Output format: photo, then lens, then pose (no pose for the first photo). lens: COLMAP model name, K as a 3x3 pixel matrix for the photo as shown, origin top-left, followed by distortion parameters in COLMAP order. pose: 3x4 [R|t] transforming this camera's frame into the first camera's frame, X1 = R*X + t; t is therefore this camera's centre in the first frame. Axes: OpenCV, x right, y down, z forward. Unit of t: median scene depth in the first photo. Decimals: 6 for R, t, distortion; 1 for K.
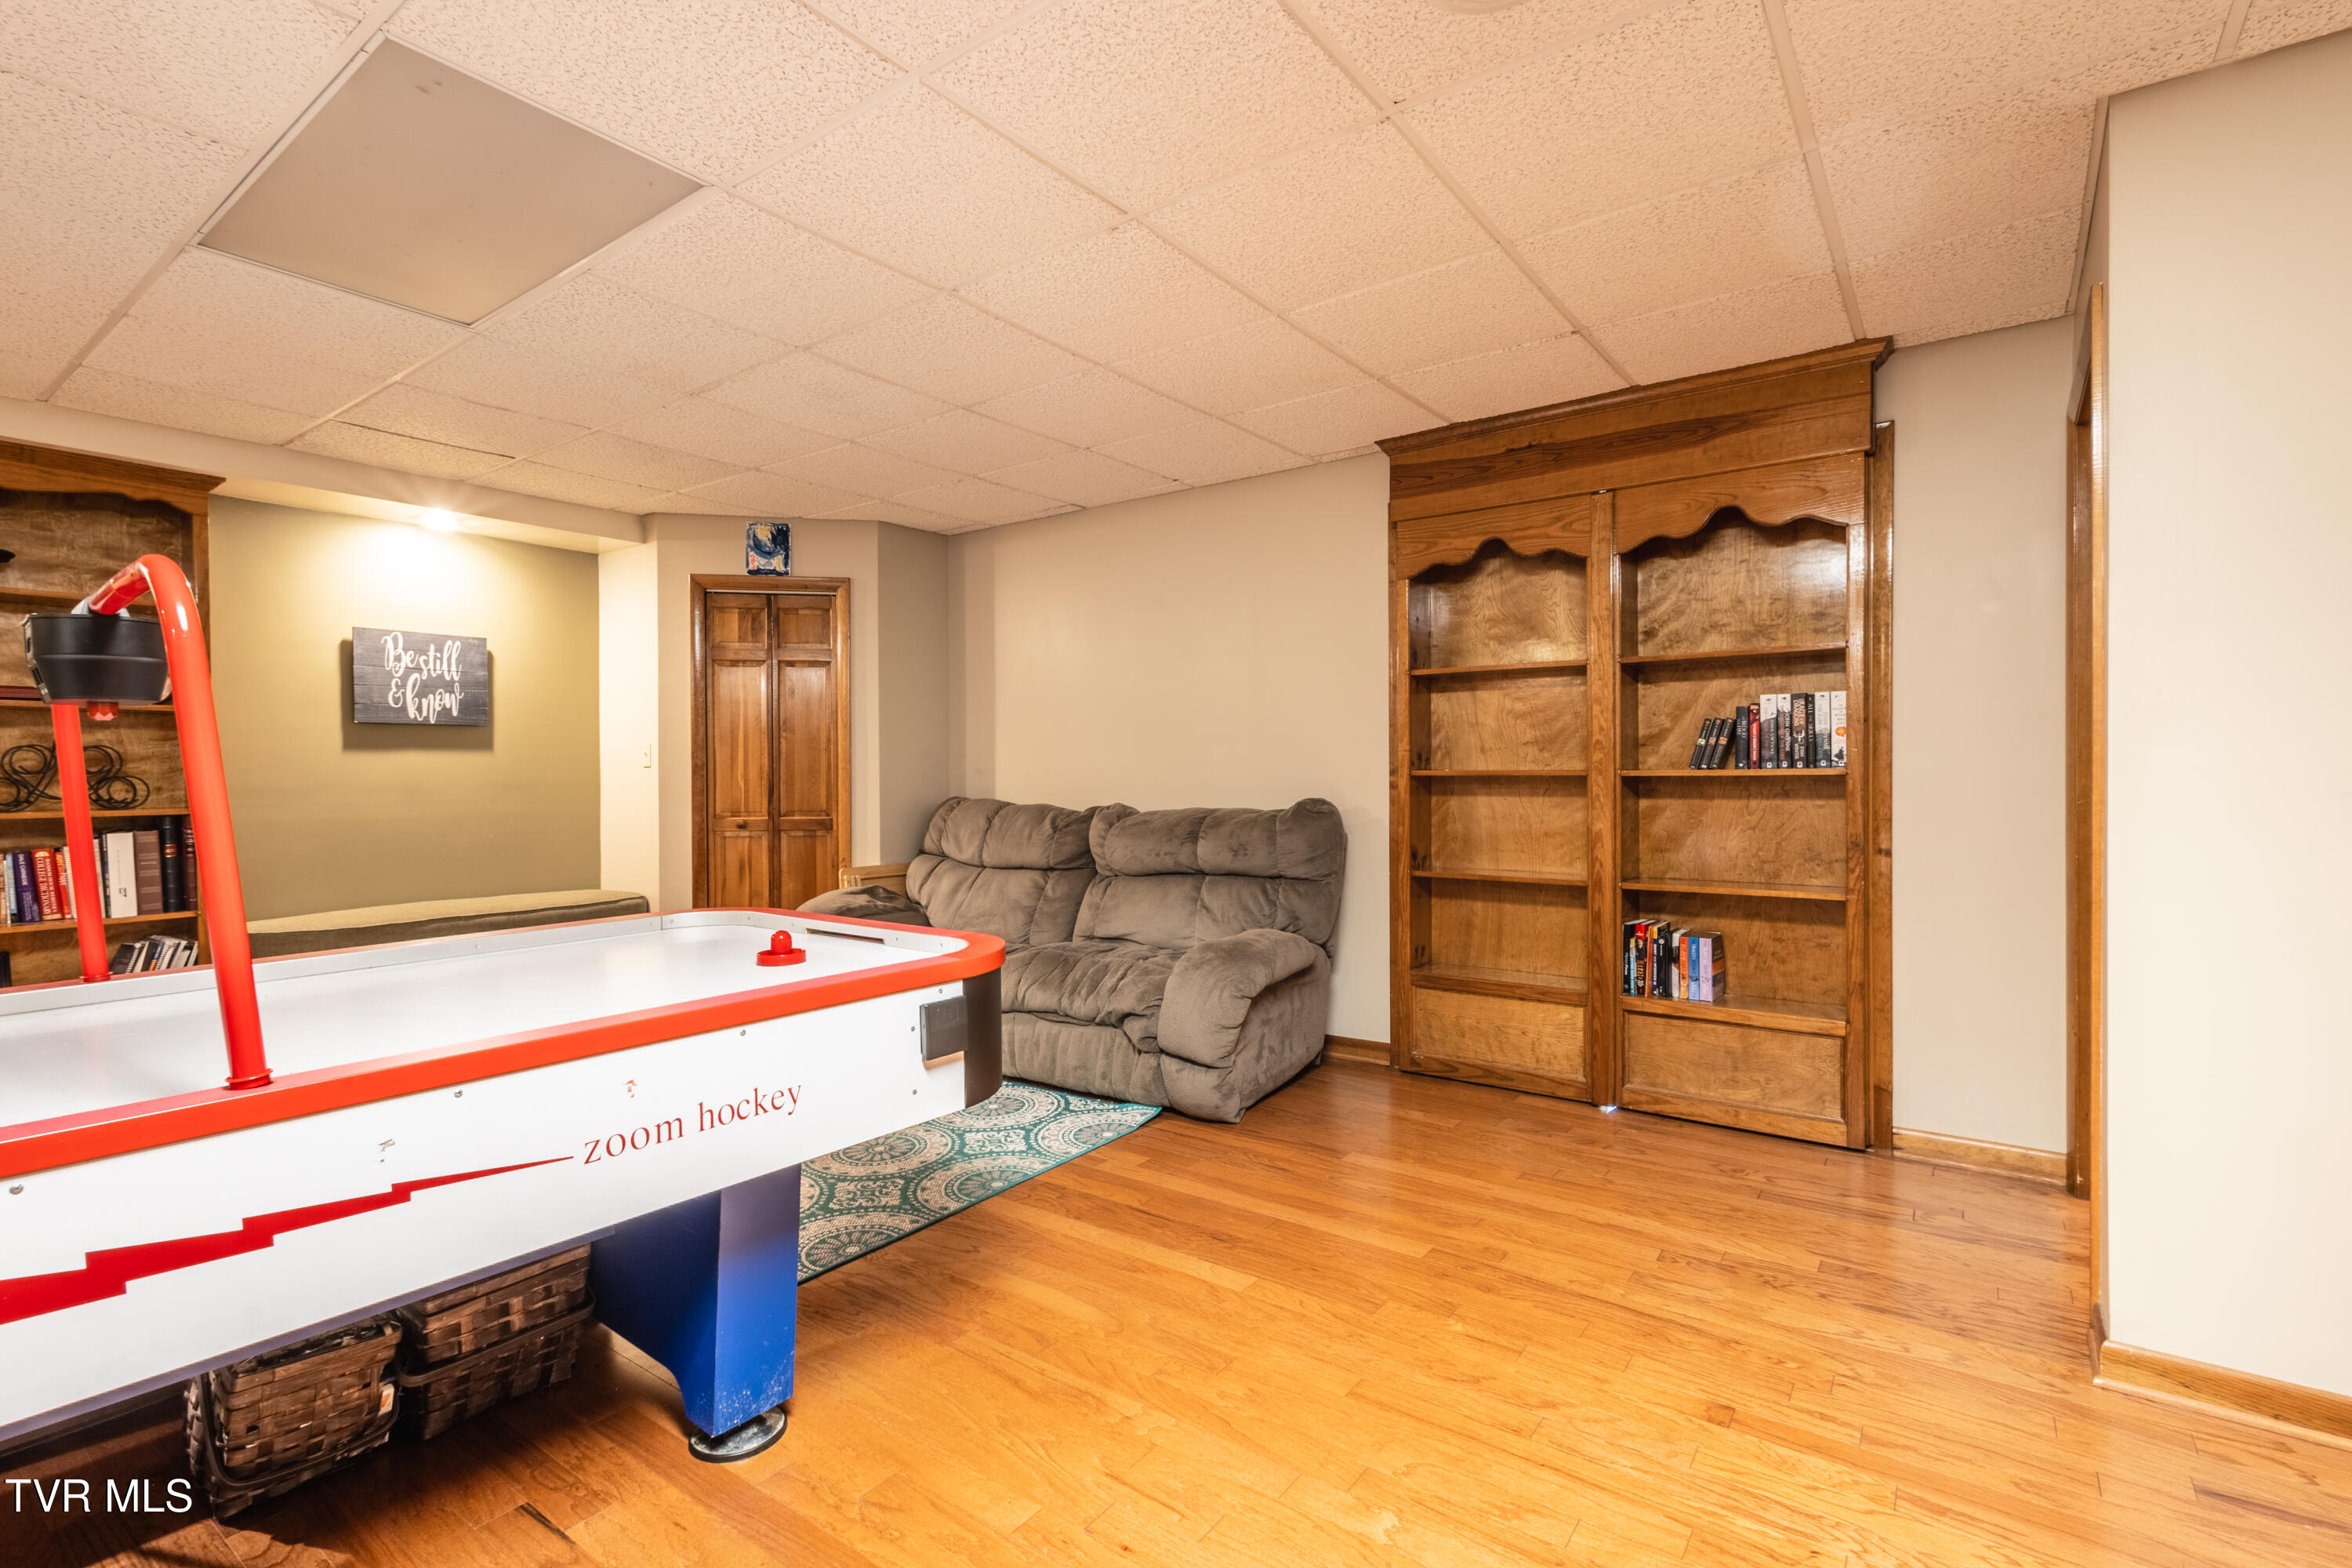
lens RADIAL K [[1076.1, 0, 1177.5], [0, 1076.1, 781.7], [0, 0, 1]] dist [0.006212, 0.000106]
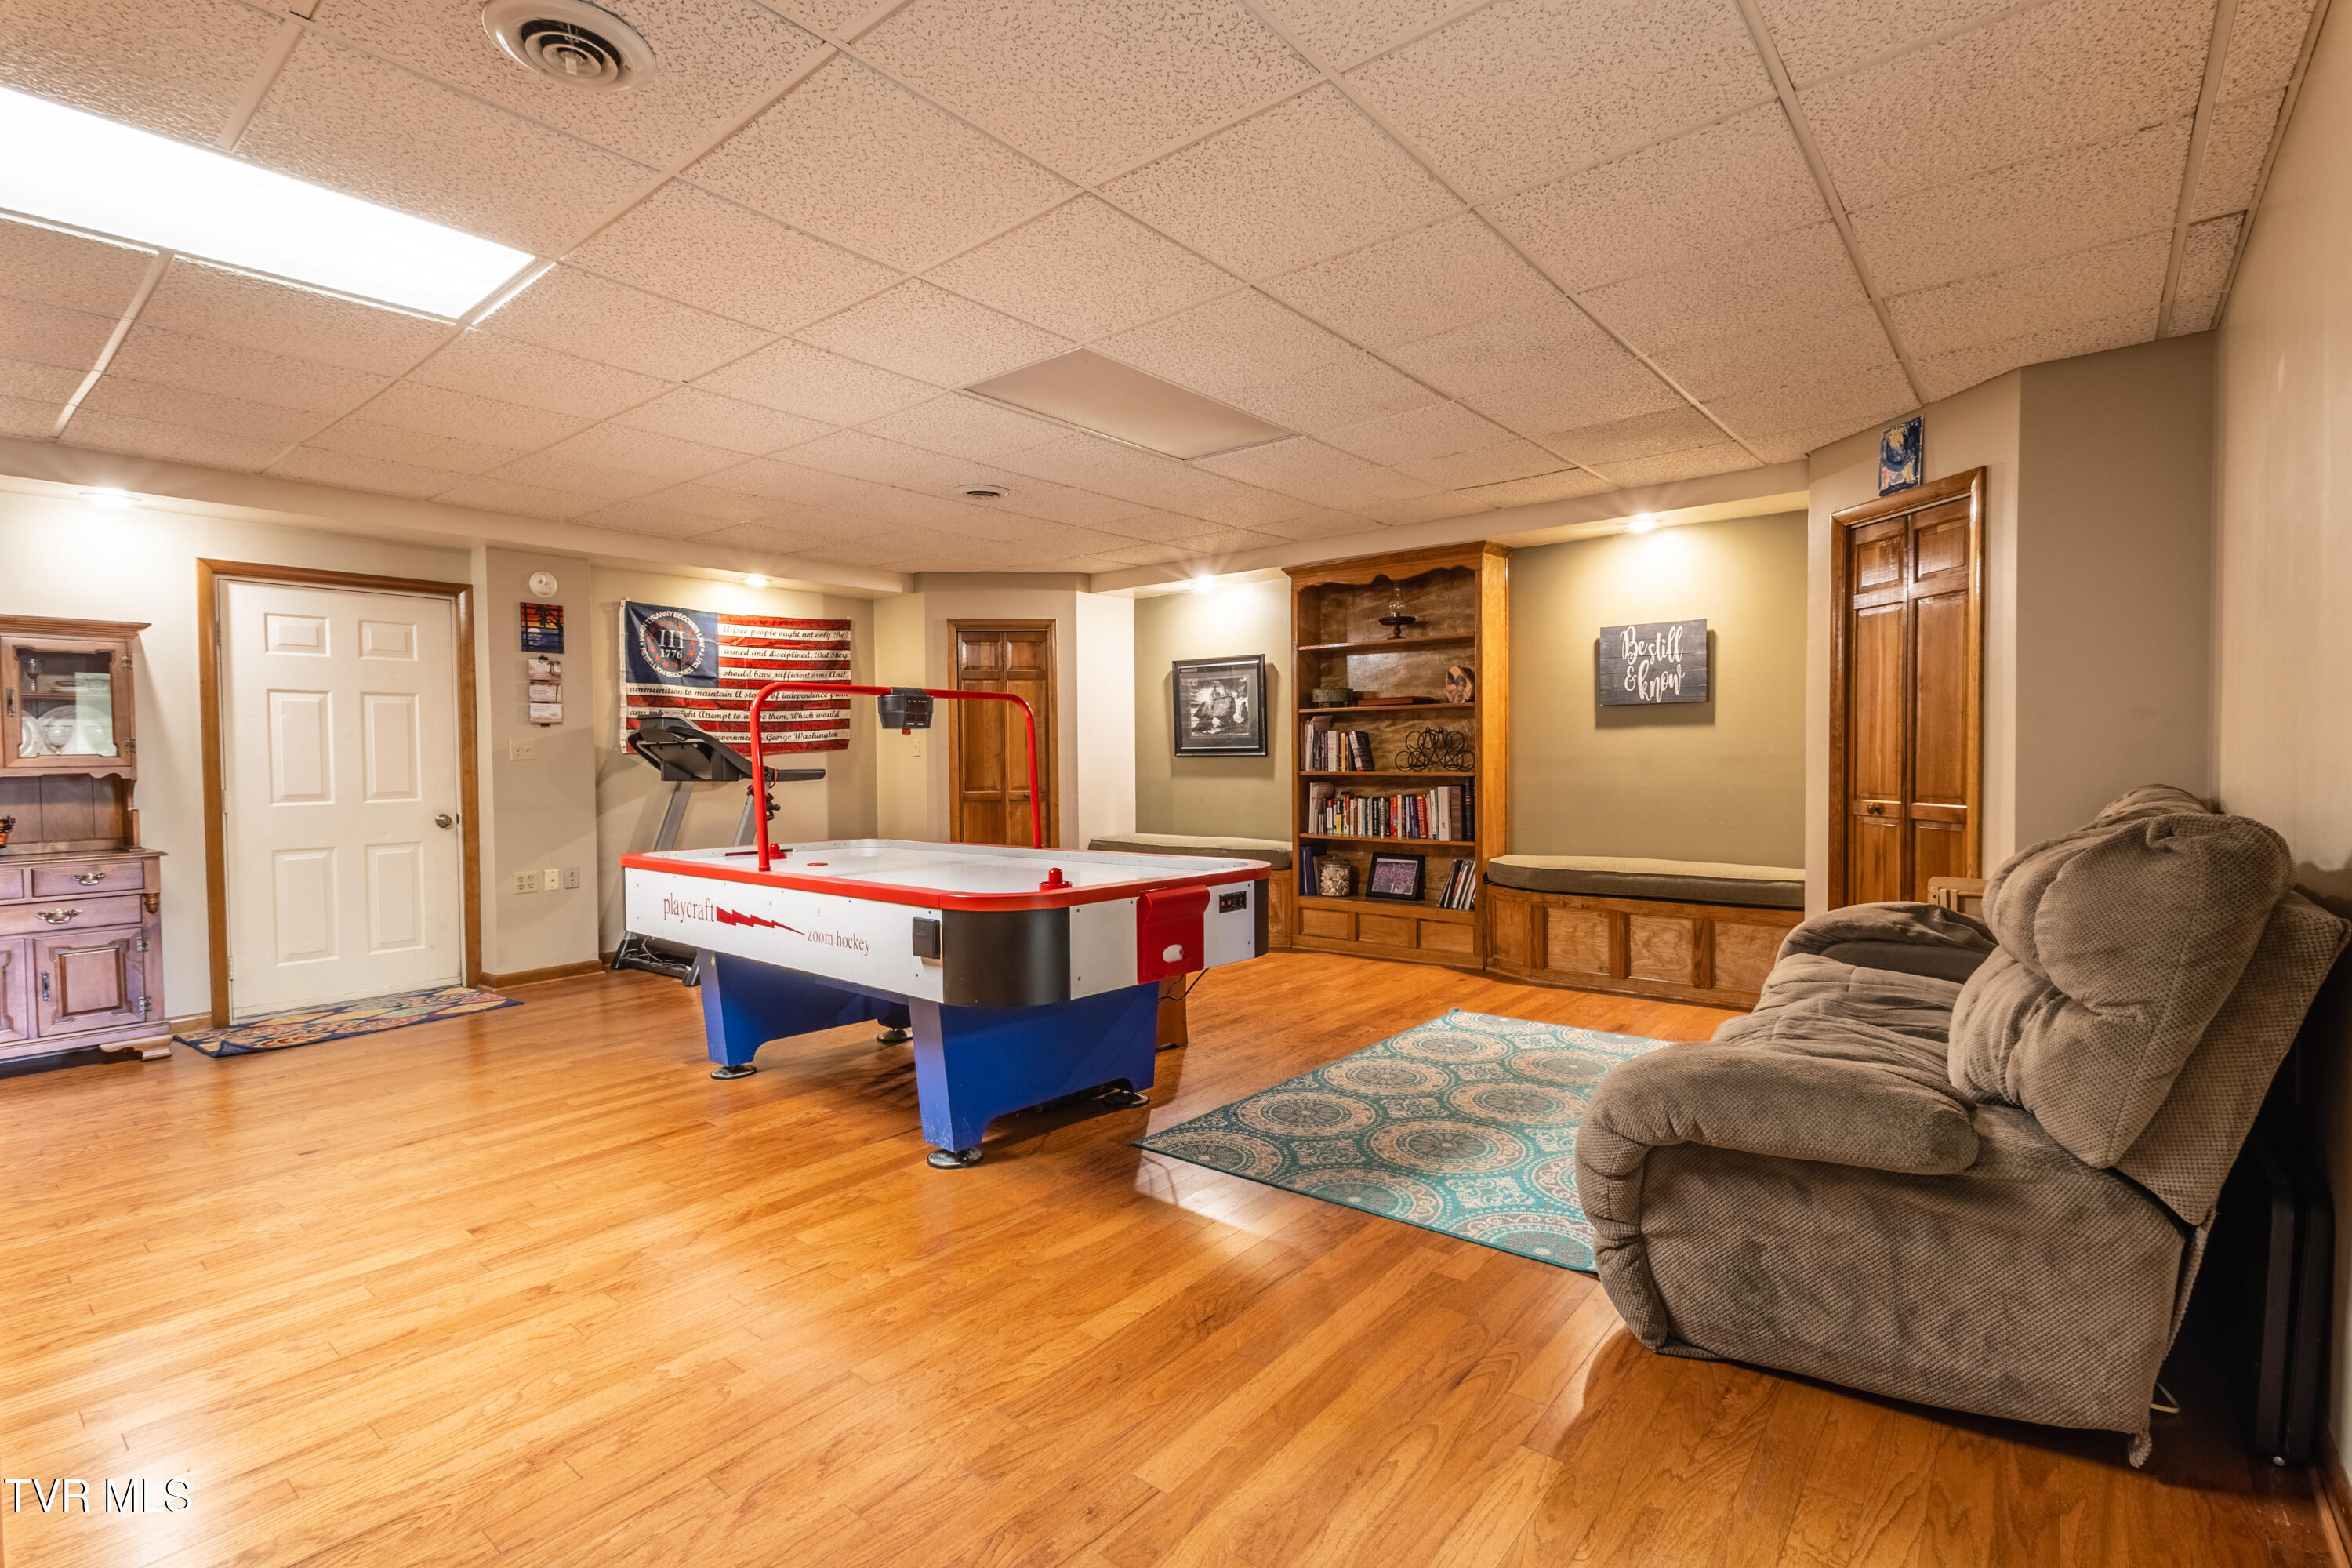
lens RADIAL K [[1076.1, 0, 1177.5], [0, 1076.1, 781.7], [0, 0, 1]] dist [0.006212, 0.000106]
pose [[-0.055922, 0.032865, -0.997894, 0.653748], [0.002894, 0.999459, 0.032754, -0.013268], [0.998431, -0.001056, -0.055987, 0.783205]]
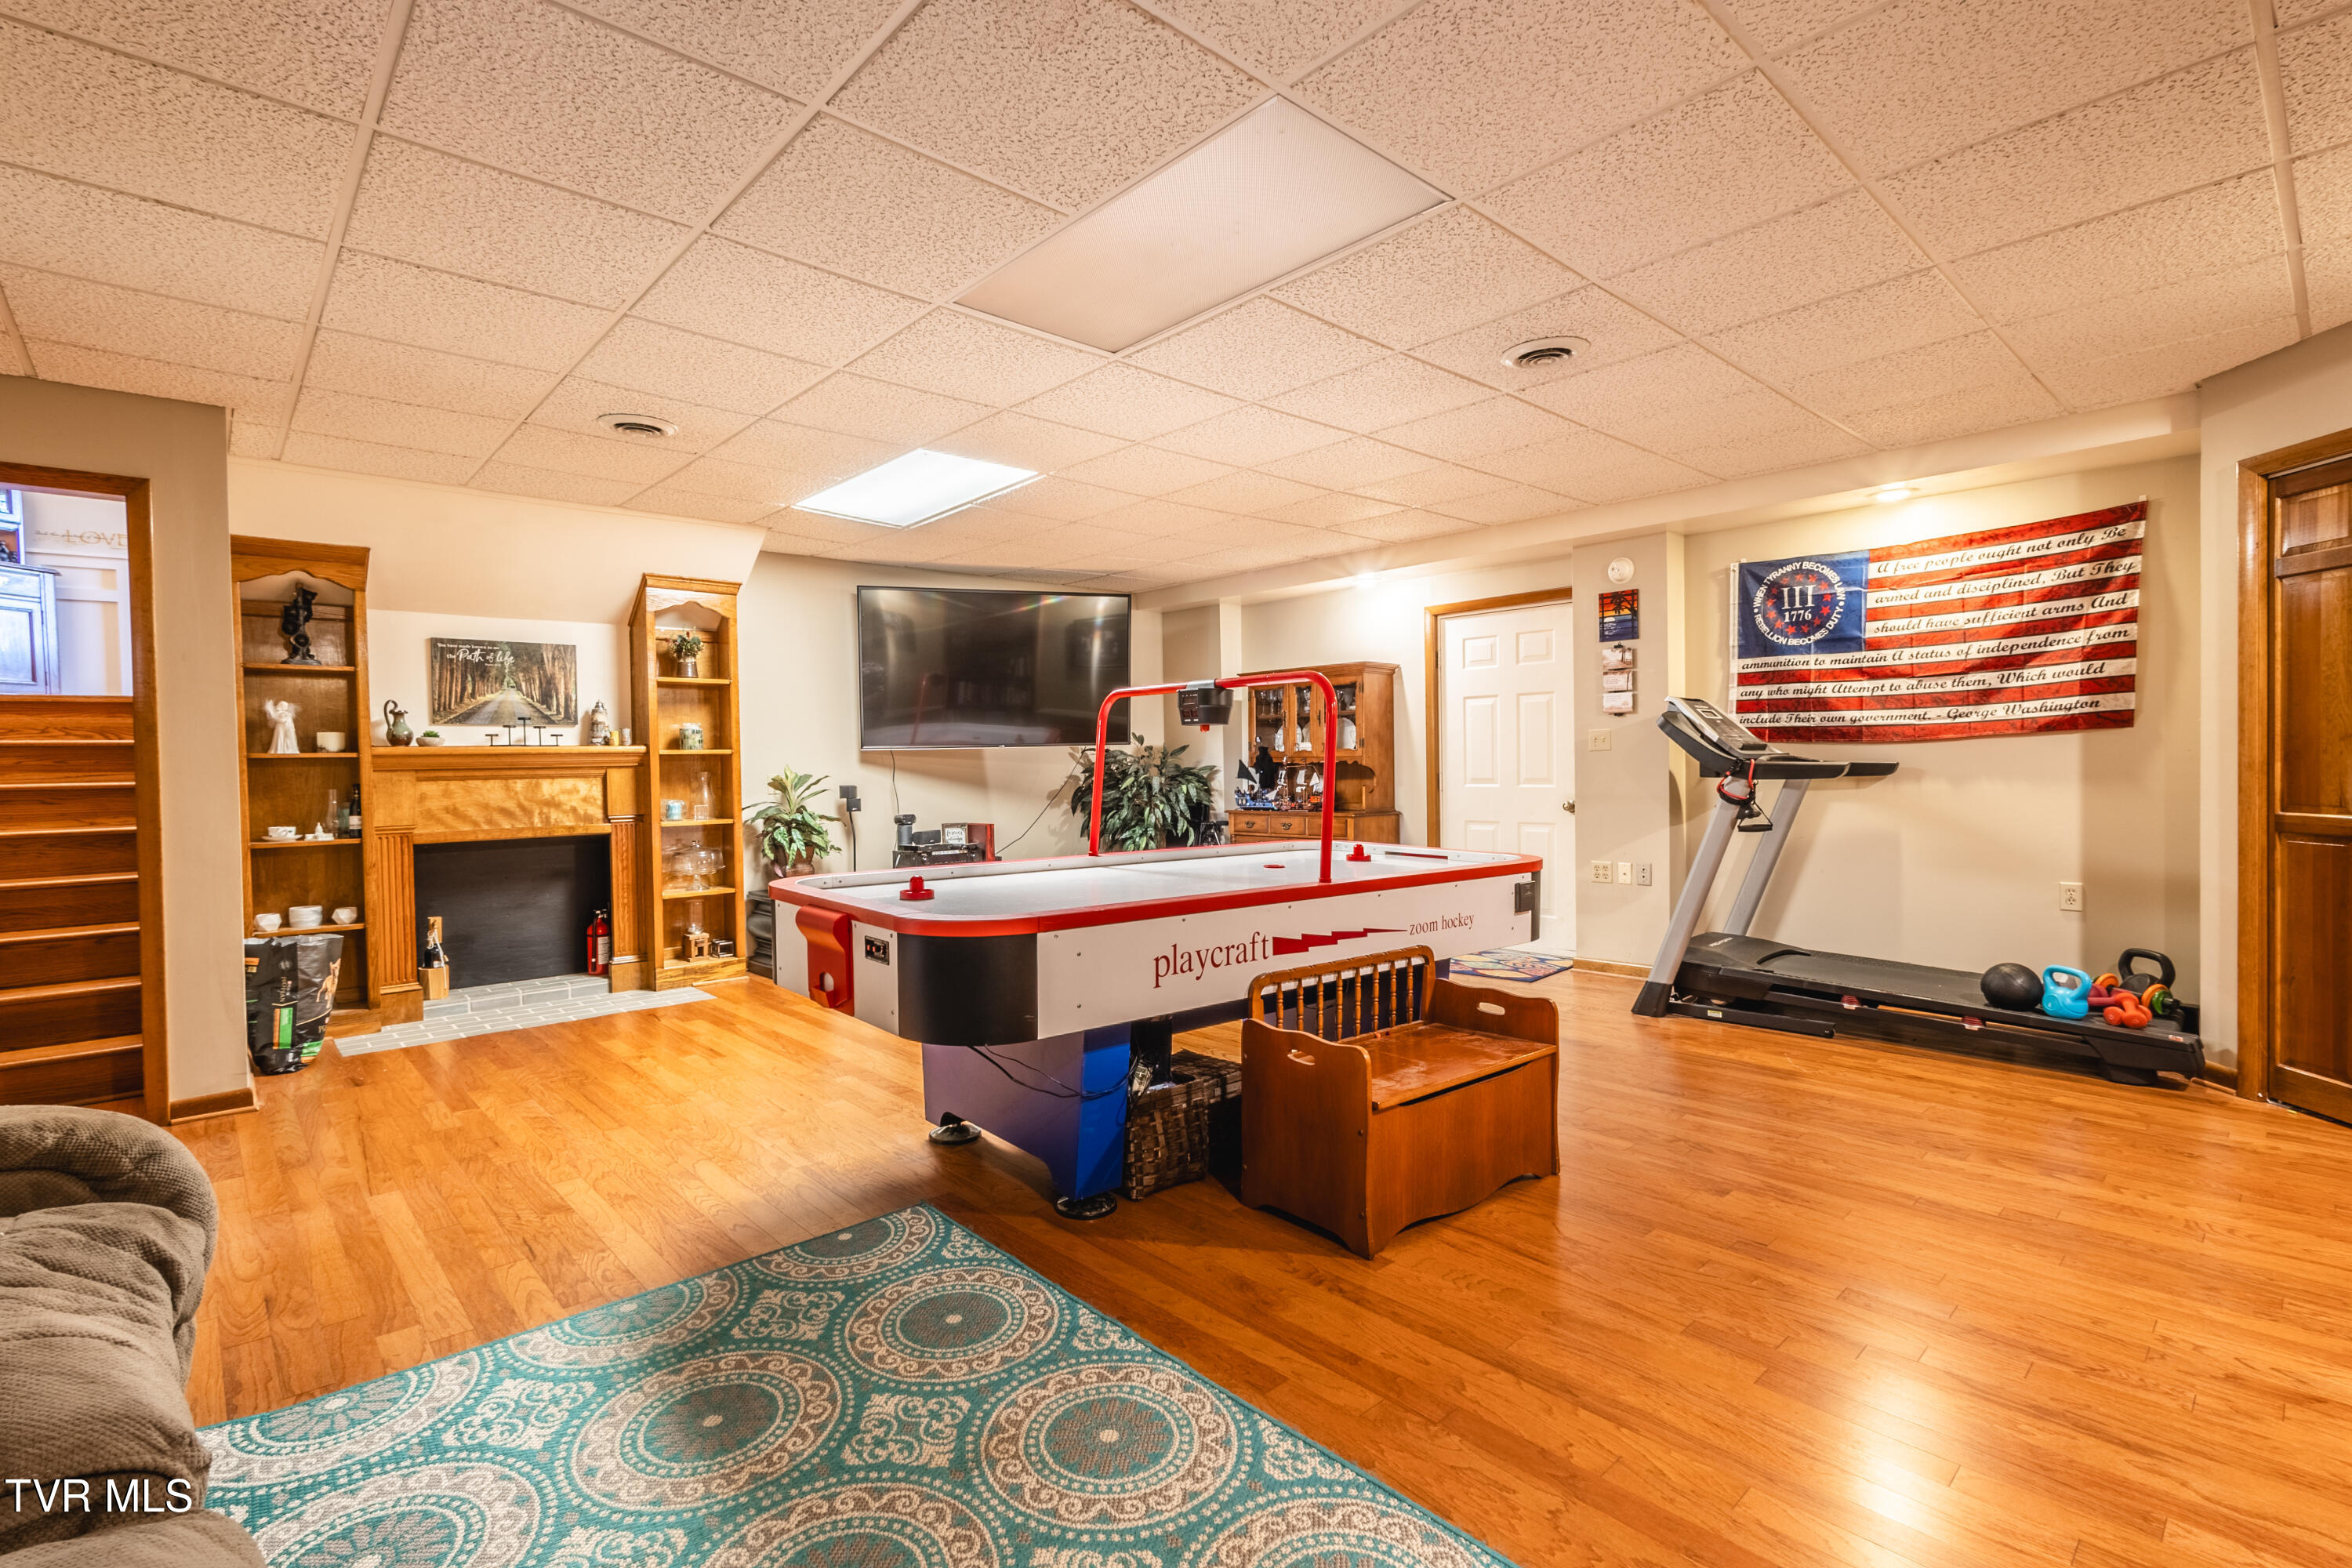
lens RADIAL K [[1076.1, 0, 1177.5], [0, 1076.1, 781.7], [0, 0, 1]] dist [0.006212, 0.000106]
pose [[-0.981046, 0.018567, 0.192884, -0.608789], [0.023972, 0.999382, 0.025722, -0.005486], [-0.192287, 0.029858, -0.980884, 1.443737]]
